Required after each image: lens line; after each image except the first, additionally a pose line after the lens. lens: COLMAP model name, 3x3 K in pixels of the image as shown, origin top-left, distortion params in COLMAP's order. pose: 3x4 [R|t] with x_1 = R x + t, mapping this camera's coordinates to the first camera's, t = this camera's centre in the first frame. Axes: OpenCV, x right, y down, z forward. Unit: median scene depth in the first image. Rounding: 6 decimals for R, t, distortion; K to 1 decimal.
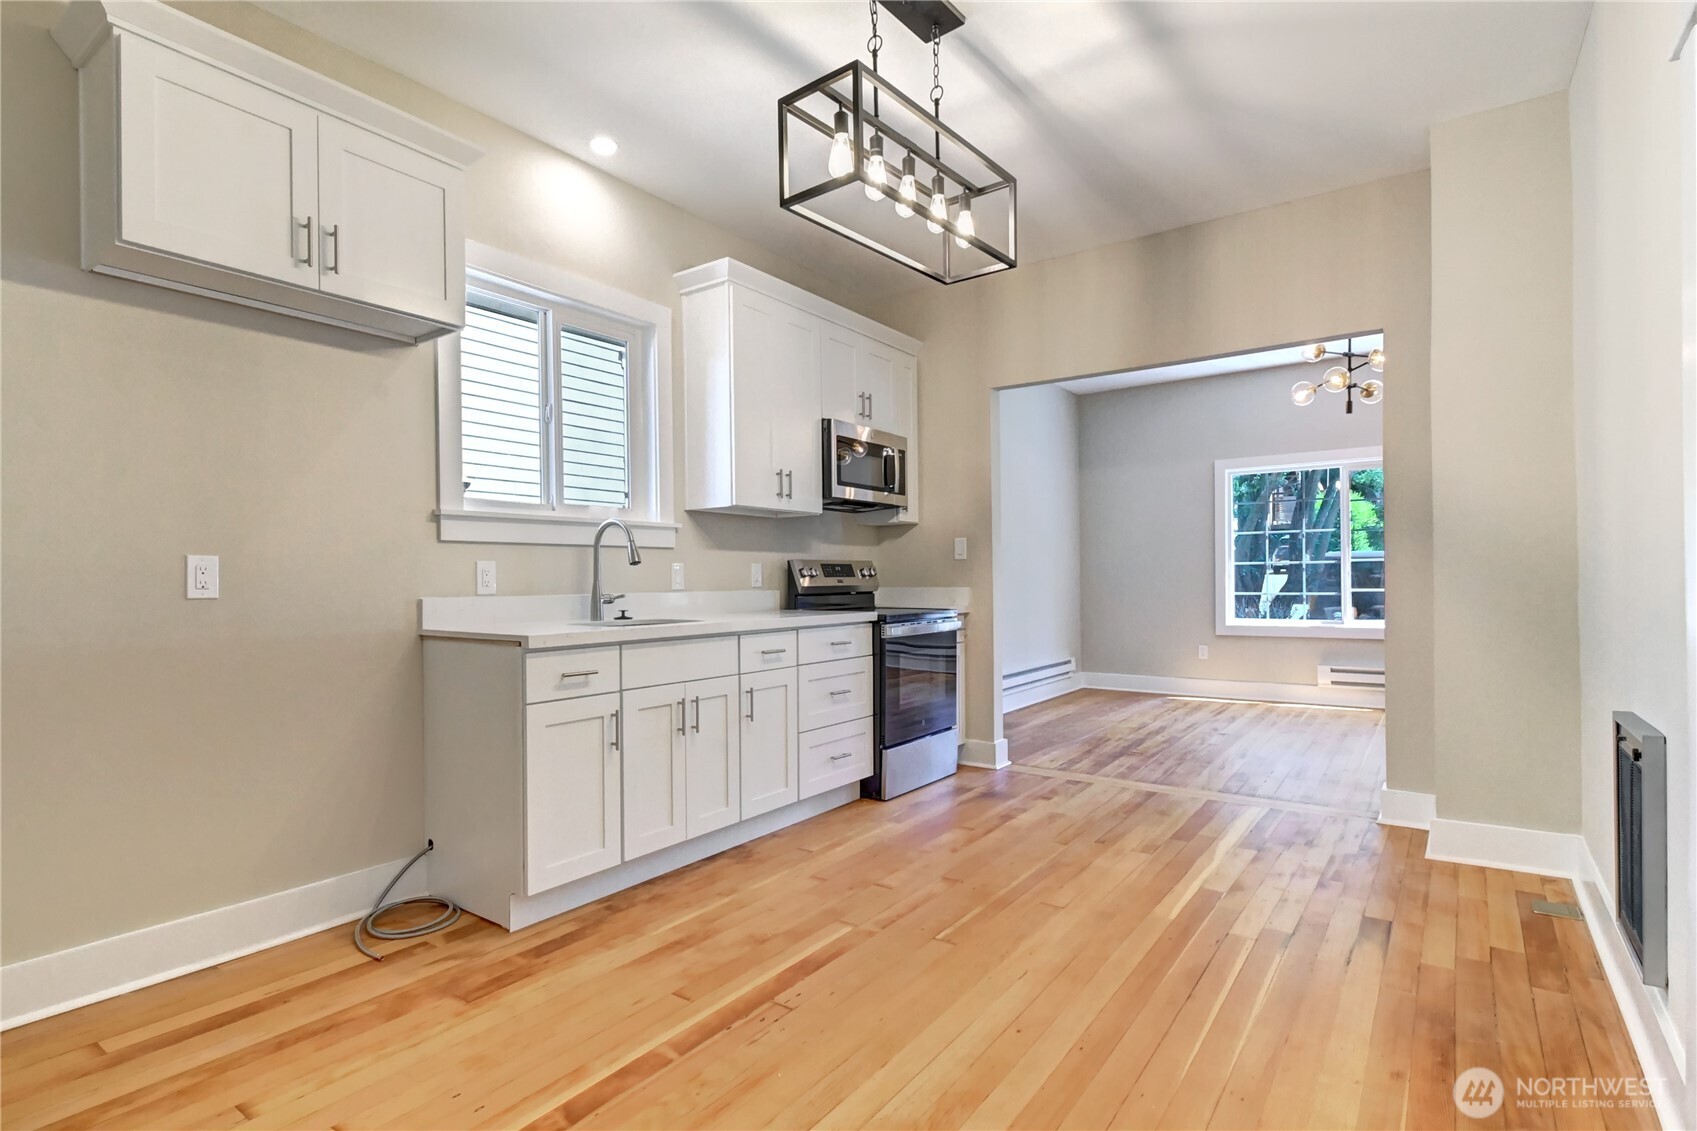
lens RADIAL K [[813.4, 0, 850.7], [0, 813.4, 573.7], [0, 0, 1]] dist [0.002579, -0.000725]
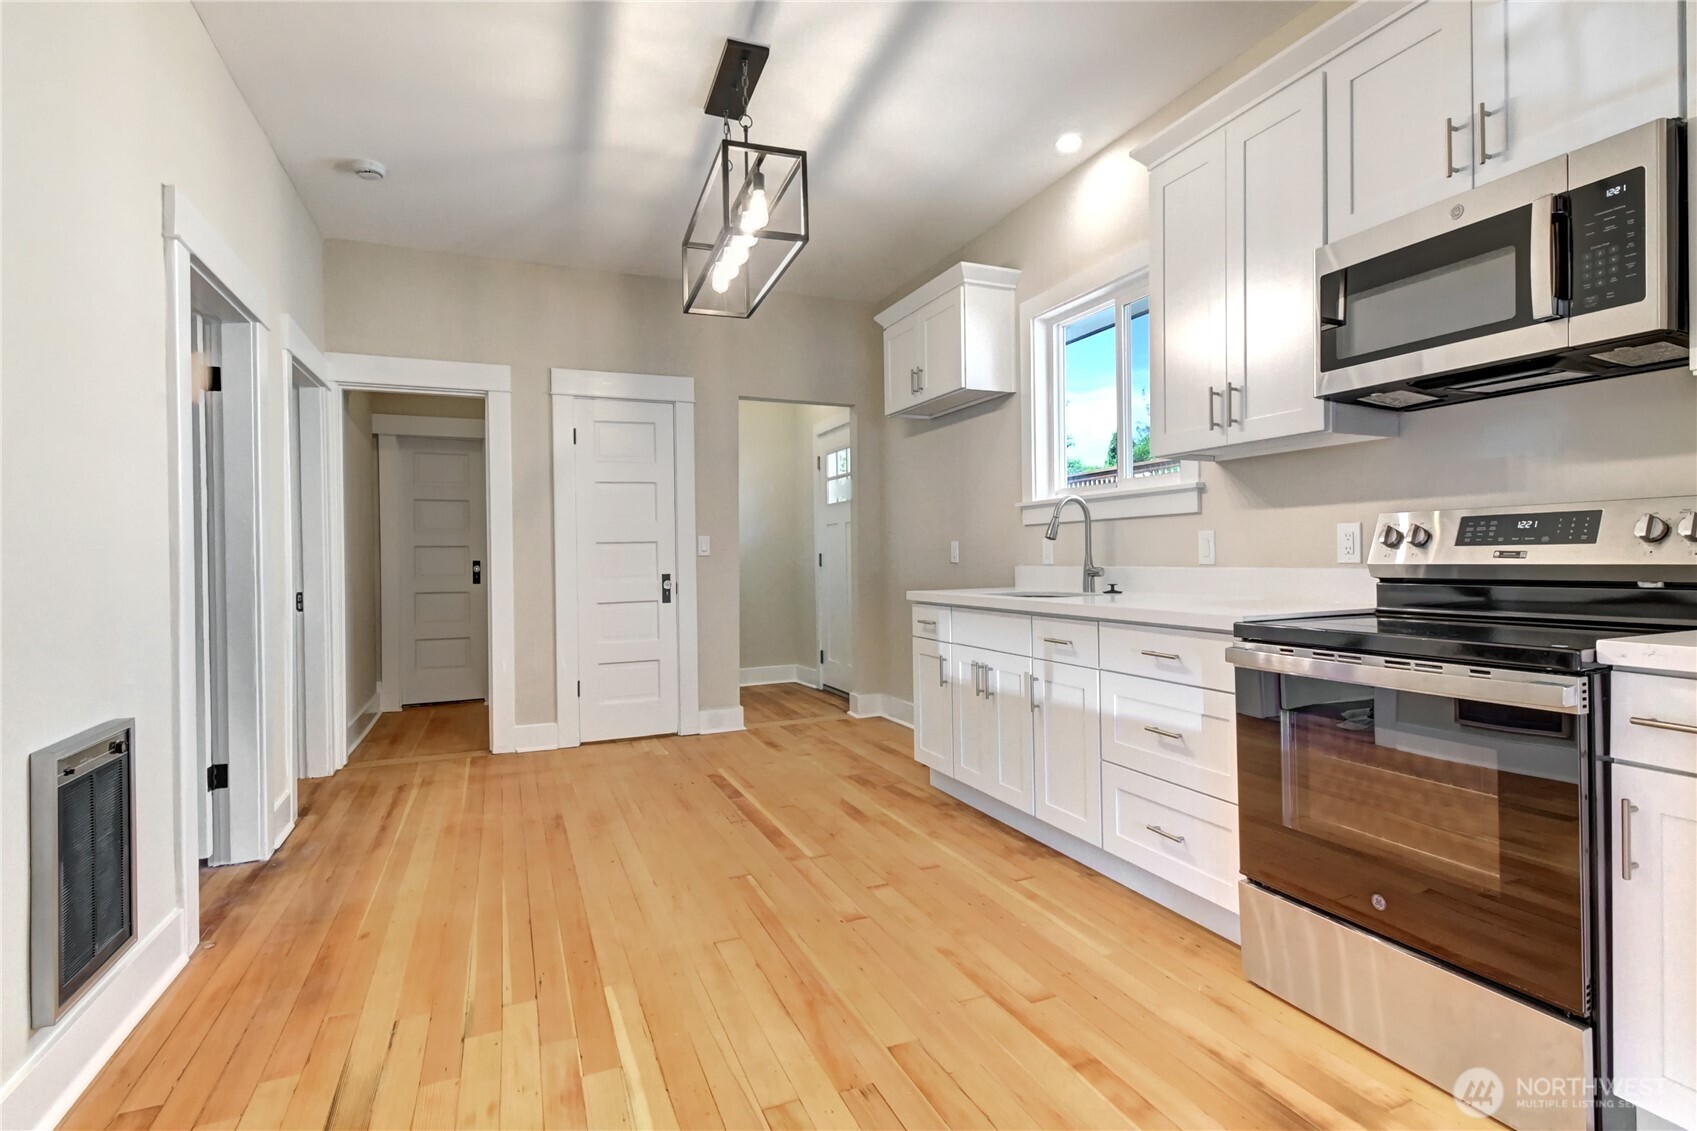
lens RADIAL K [[847.0, 0, 857.0], [0, 847.0, 560.9], [0, 0, 1]] dist [-0.001504, 0.000258]
pose [[-0.520390, 0.018951, -0.853718, 0.881145], [0.022768, 0.999706, 0.008313, 0.001834], [0.853625, -0.015111, -0.520669, 1.499668]]
